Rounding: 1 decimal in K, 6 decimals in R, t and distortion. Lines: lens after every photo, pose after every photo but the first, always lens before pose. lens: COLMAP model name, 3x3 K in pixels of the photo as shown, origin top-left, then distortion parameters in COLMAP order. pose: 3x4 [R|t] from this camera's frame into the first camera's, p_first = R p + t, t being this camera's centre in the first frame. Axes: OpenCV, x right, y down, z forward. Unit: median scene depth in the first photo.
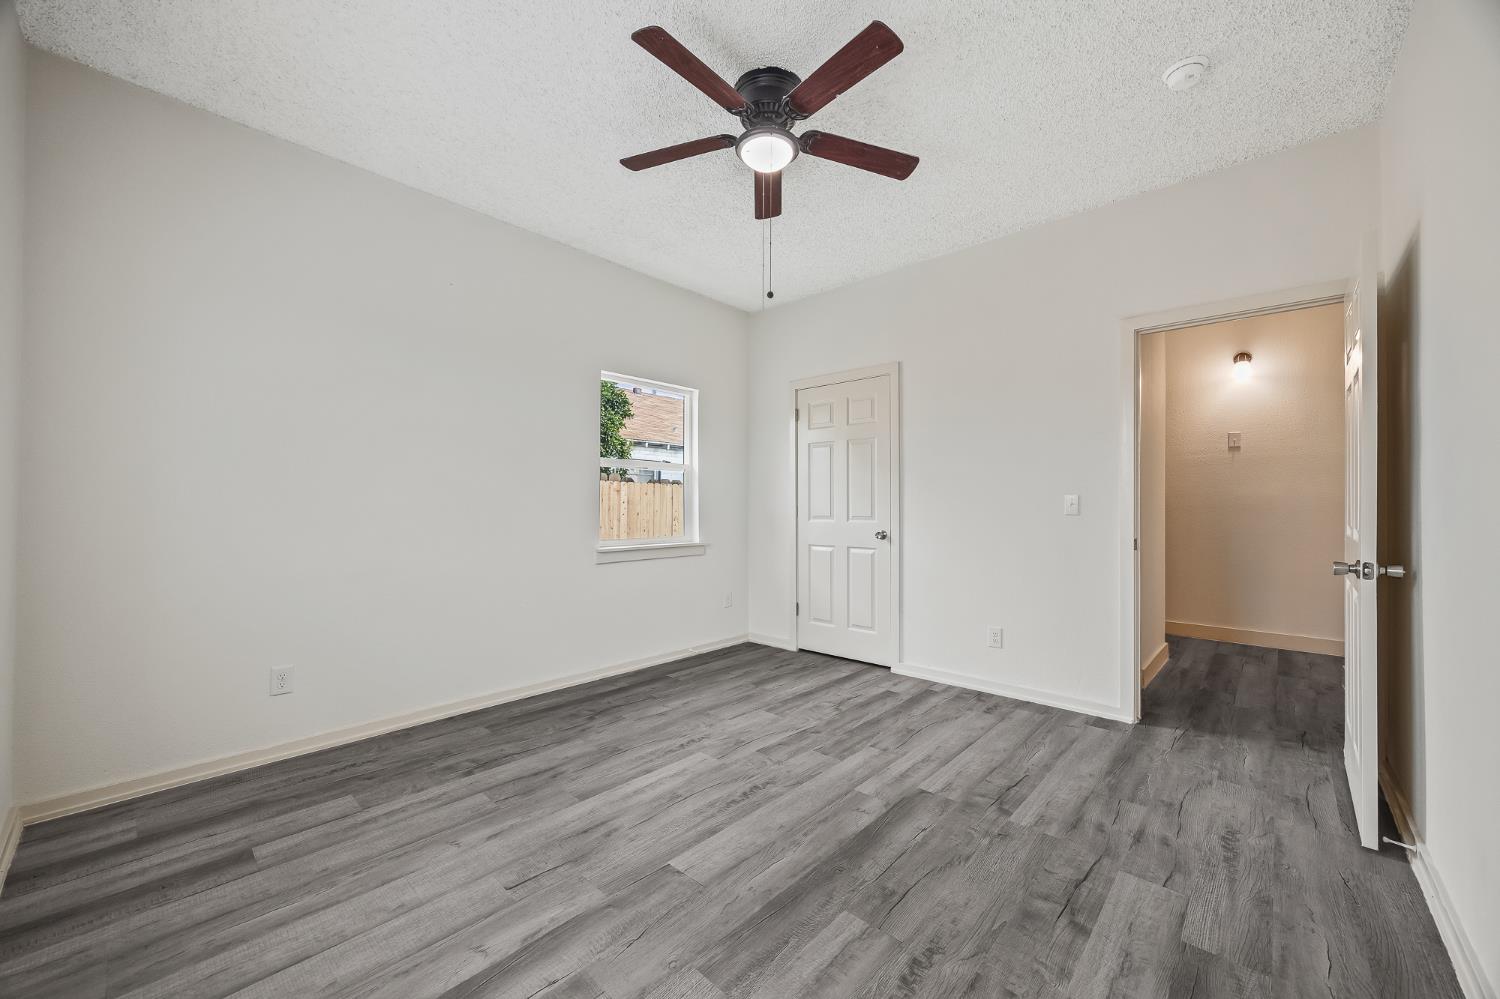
lens RADIAL K [[574.0, 0, 756.5], [0, 574.0, 506.6], [0, 0, 1]] dist [0.000334, -0.000640]
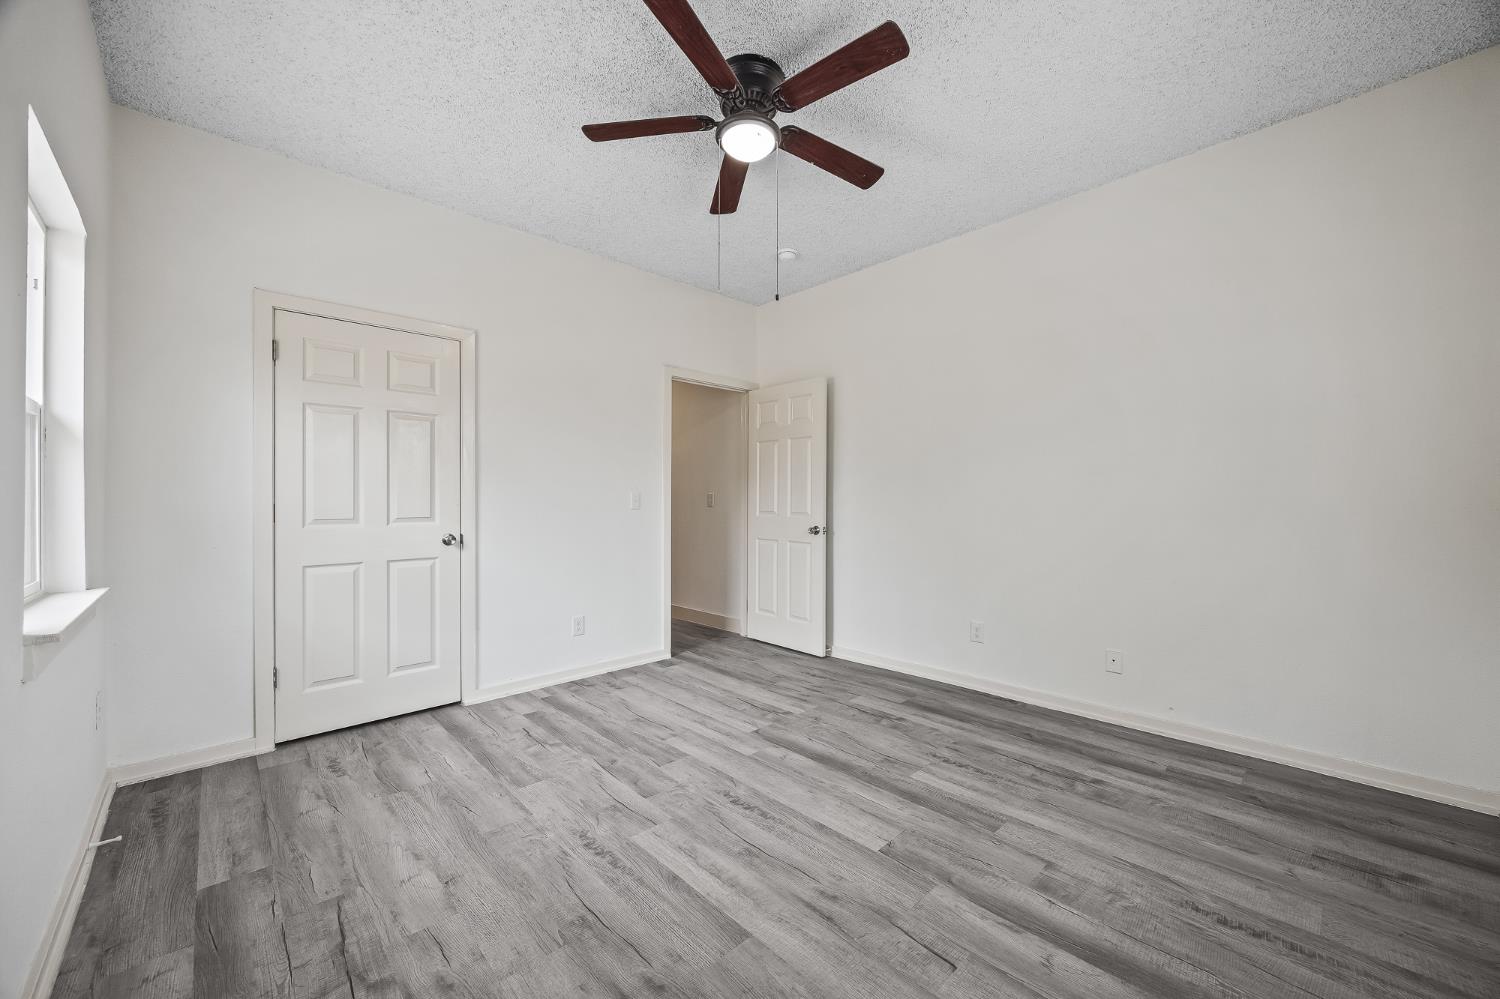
lens RADIAL K [[574.0, 0, 755.2], [0, 574.0, 495.1], [0, 0, 1]] dist [0.000334, -0.000640]
pose [[0.072872, 0.009554, 0.997296, -0.823227], [0.005970, 0.999932, -0.010015, -0.002110], [-0.997323, 0.006684, 0.072810, 0.784863]]
